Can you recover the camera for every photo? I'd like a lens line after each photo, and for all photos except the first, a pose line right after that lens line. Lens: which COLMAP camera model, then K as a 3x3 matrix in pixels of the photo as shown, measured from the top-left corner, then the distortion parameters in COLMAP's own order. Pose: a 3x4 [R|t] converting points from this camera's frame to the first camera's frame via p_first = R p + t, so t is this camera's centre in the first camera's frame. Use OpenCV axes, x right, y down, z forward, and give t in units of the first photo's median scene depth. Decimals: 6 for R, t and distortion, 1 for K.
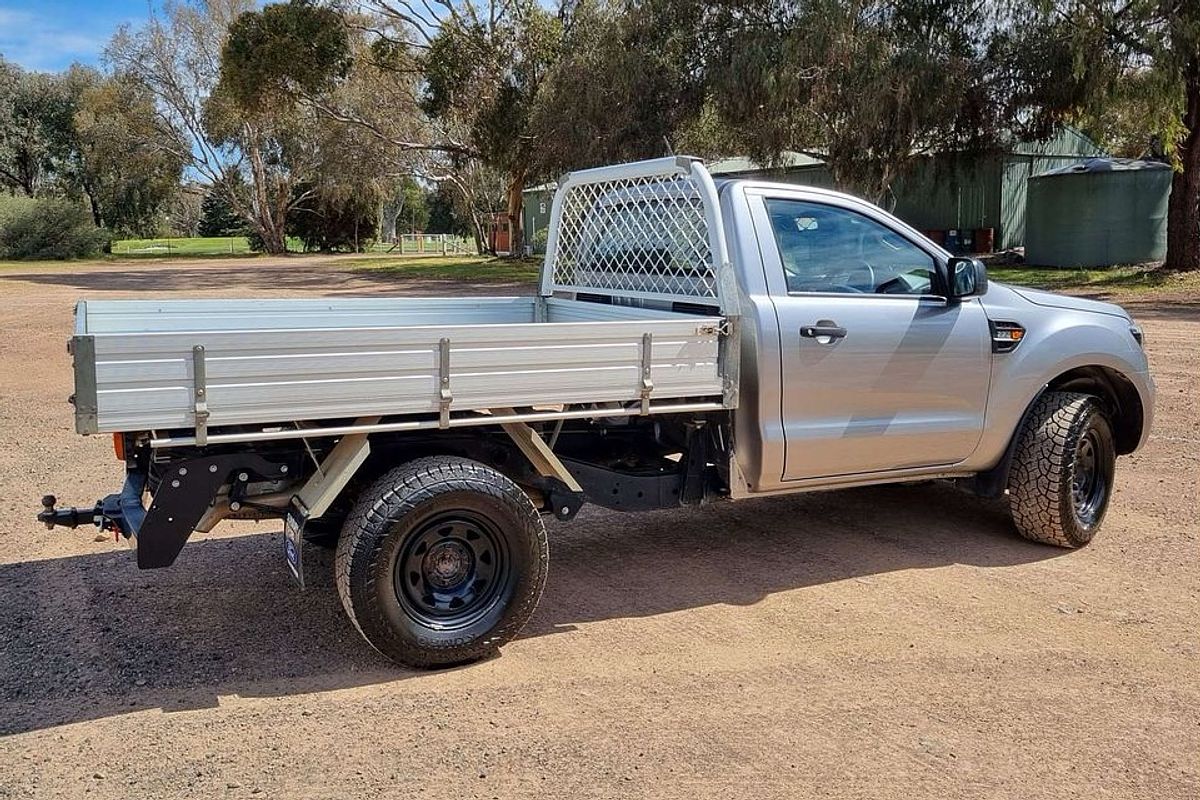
lens RADIAL K [[996.4, 0, 549.7], [0, 996.4, 384.6], [0, 0, 1]] dist [0.053683, -0.024748]
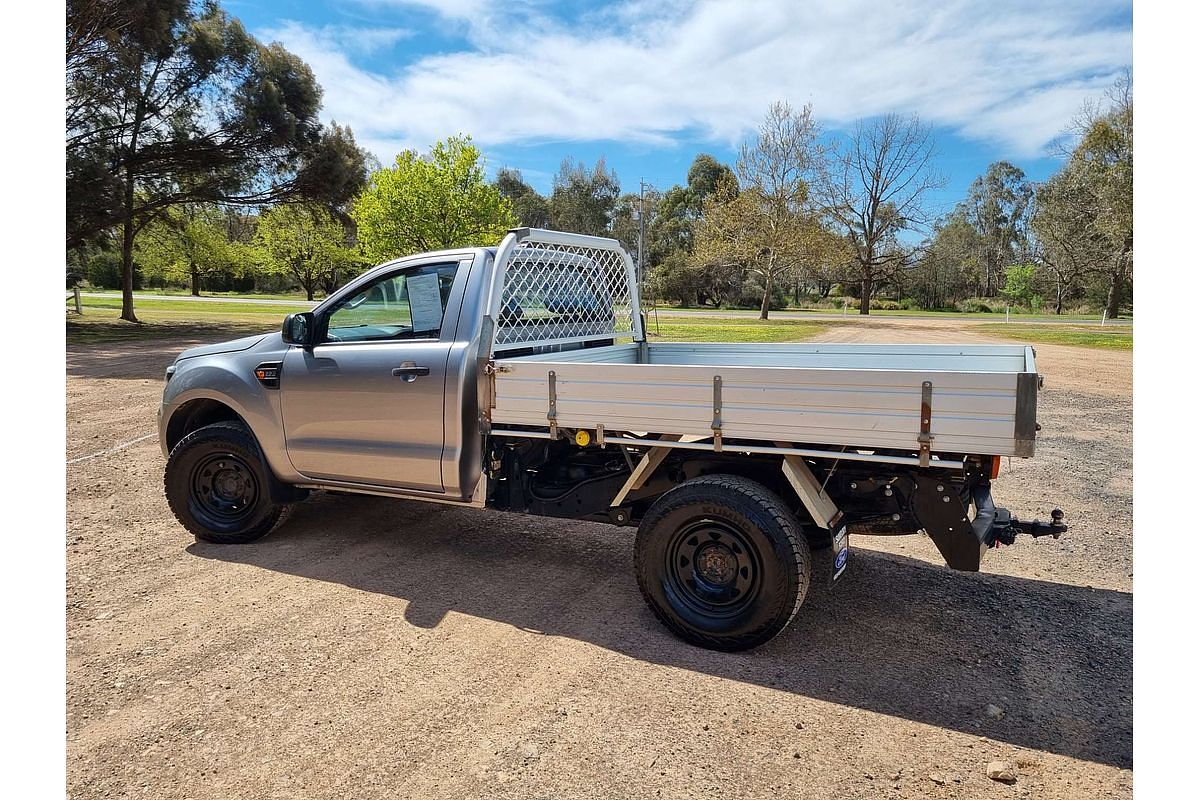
lens RADIAL K [[794.9, 0, 604.5], [0, 794.9, 414.6], [0, 0, 1]] dist [0.057596, -0.034616]
pose [[-0.621000, -0.109601, 0.776110, -0.796642], [0.114286, 0.966932, 0.227994, -0.245378], [-0.775434, 0.230283, -0.587939, 1.740009]]
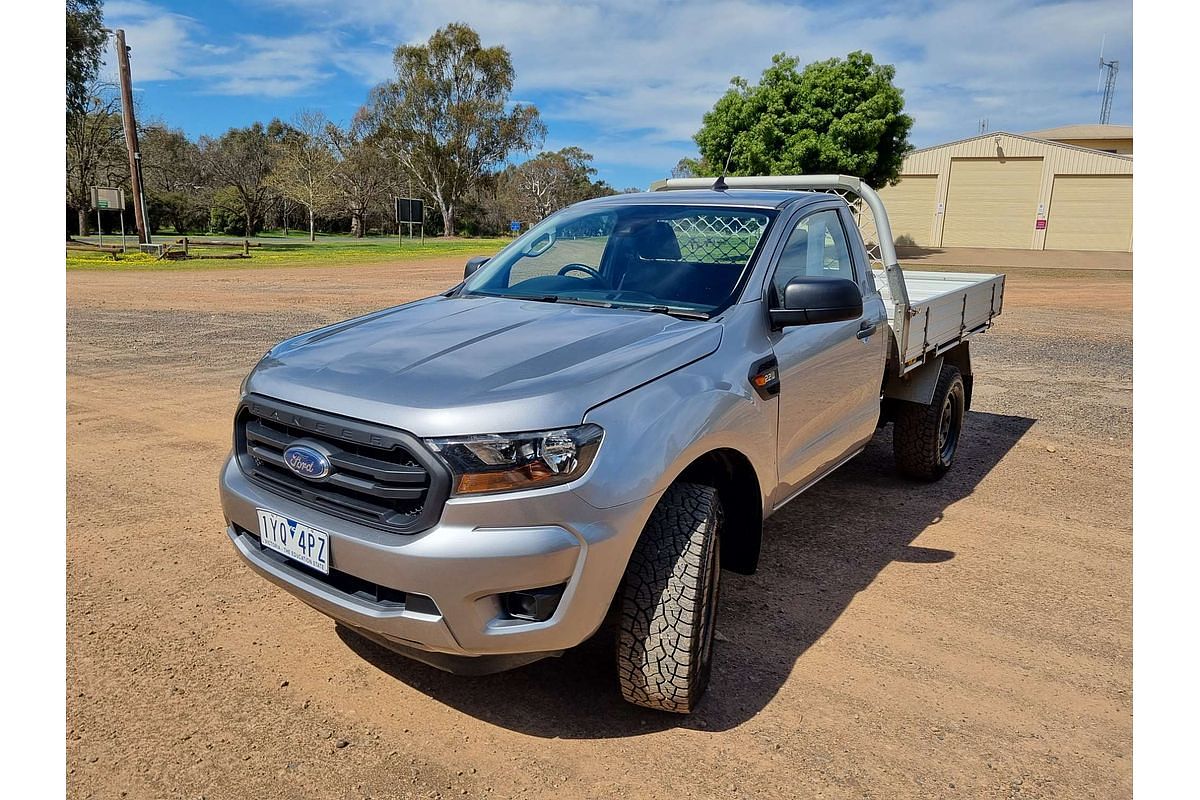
lens RADIAL K [[794.9, 0, 610.3], [0, 794.9, 362.7], [0, 0, 1]] dist [0.057596, -0.034616]
pose [[-0.874402, 0.082416, -0.478152, 0.767508], [-0.075958, 0.950066, 0.302663, -0.317649], [0.479220, 0.300968, -0.824479, 1.953172]]
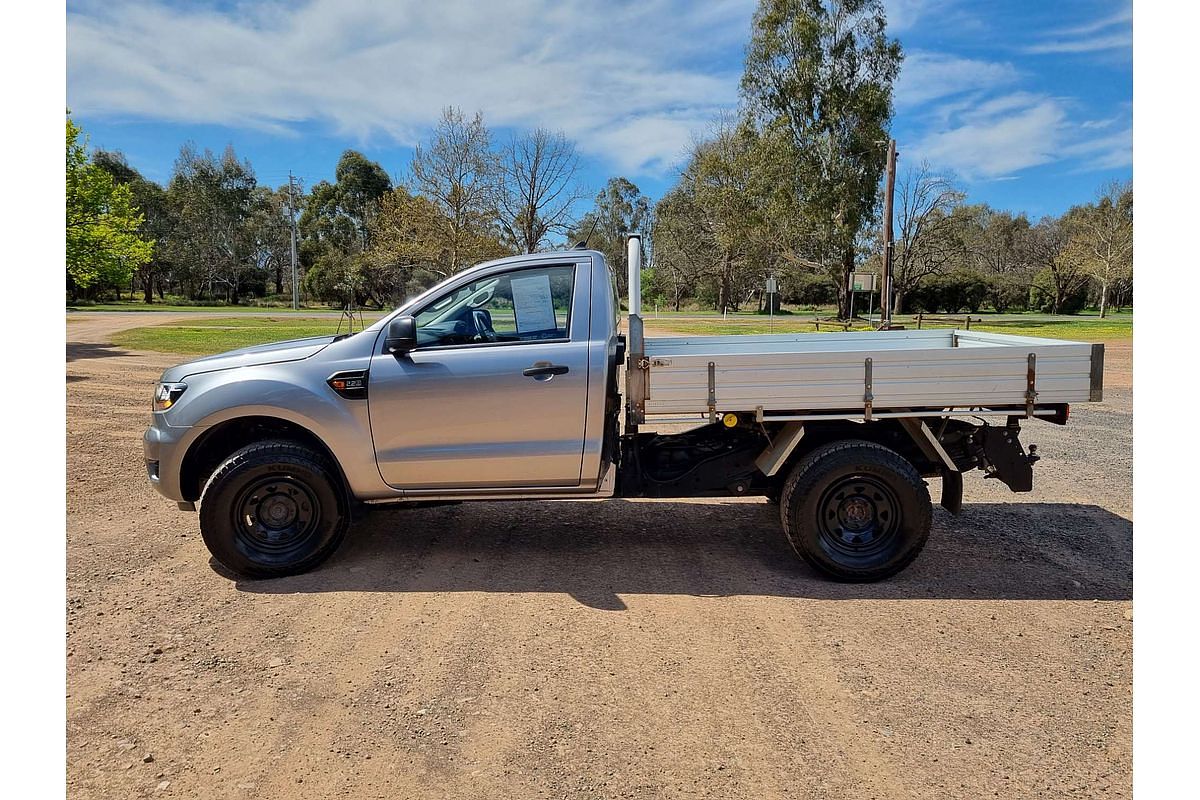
lens RADIAL K [[794.9, 0, 610.2], [0, 794.9, 403.8], [0, 0, 1]] dist [0.057596, -0.034616]
pose [[-0.897424, -0.044785, 0.438891, -0.405712], [0.077466, 0.963381, 0.256704, -0.309929], [-0.434316, 0.264371, -0.861091, 2.165780]]
